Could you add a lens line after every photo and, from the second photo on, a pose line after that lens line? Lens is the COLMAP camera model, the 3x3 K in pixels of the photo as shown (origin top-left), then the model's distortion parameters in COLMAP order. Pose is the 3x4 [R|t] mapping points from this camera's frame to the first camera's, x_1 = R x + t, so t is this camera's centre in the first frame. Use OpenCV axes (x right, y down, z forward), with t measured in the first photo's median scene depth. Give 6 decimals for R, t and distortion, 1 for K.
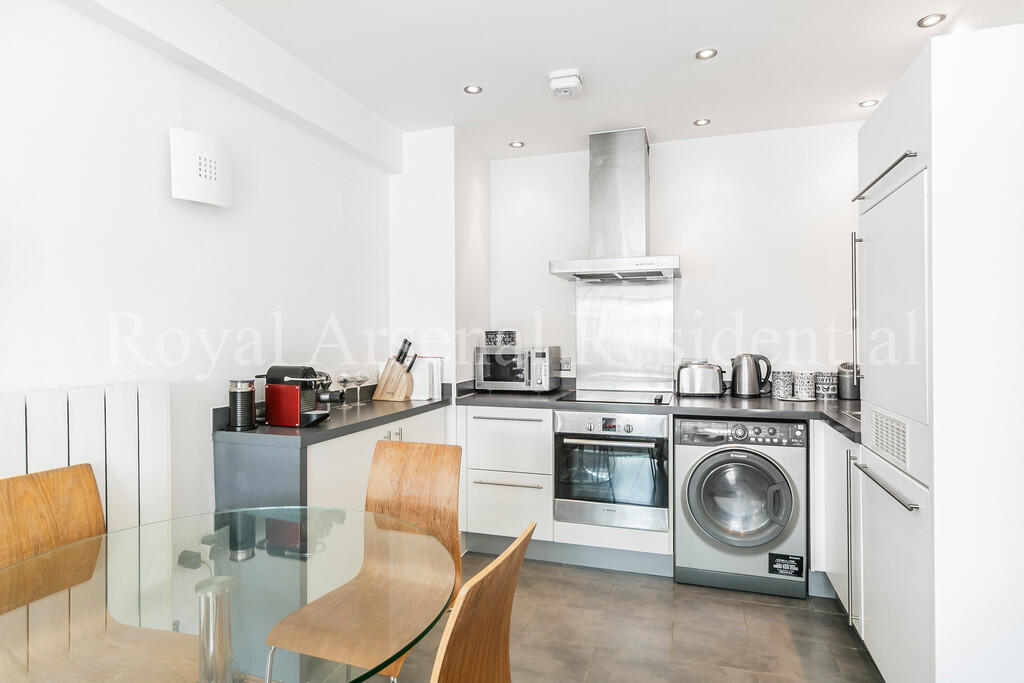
lens RADIAL K [[565.8, 0, 512.0], [0, 565.8, 341.5], [0, 0, 1]] dist [0.000823, 0.000046]
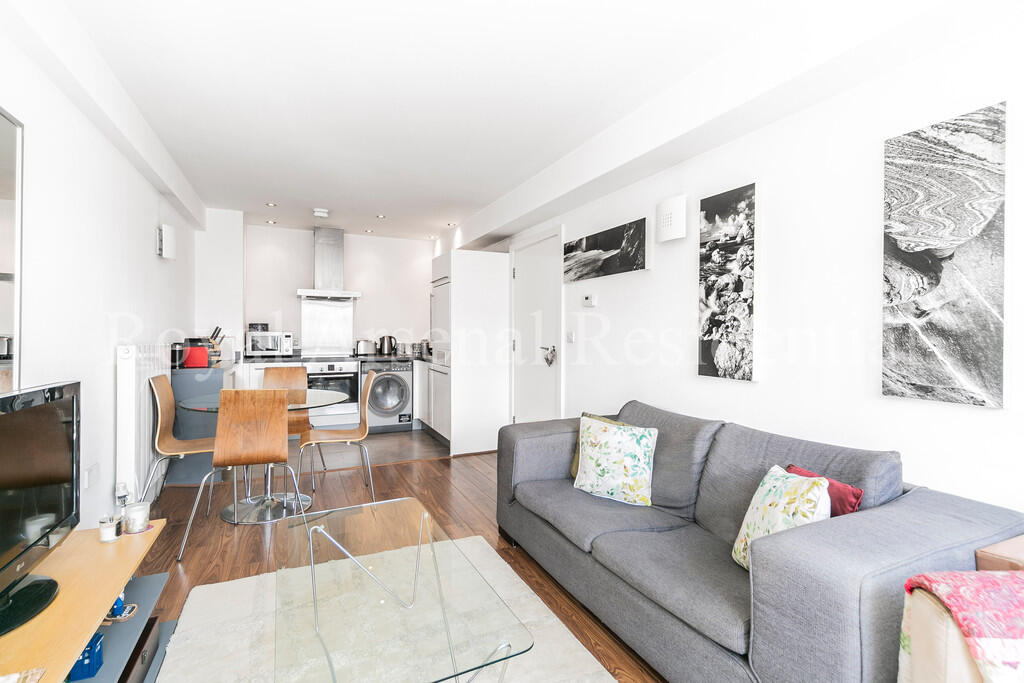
lens RADIAL K [[446.8, 0, 512.0], [0, 446.8, 341.5], [0, 0, 1]] dist [0.000433, 0.000090]
pose [[0.709486, -0.003257, 0.704712, -0.537403], [-0.004232, 0.999952, 0.008883, 0.027969], [-0.704707, -0.009284, 0.709437, -0.694619]]
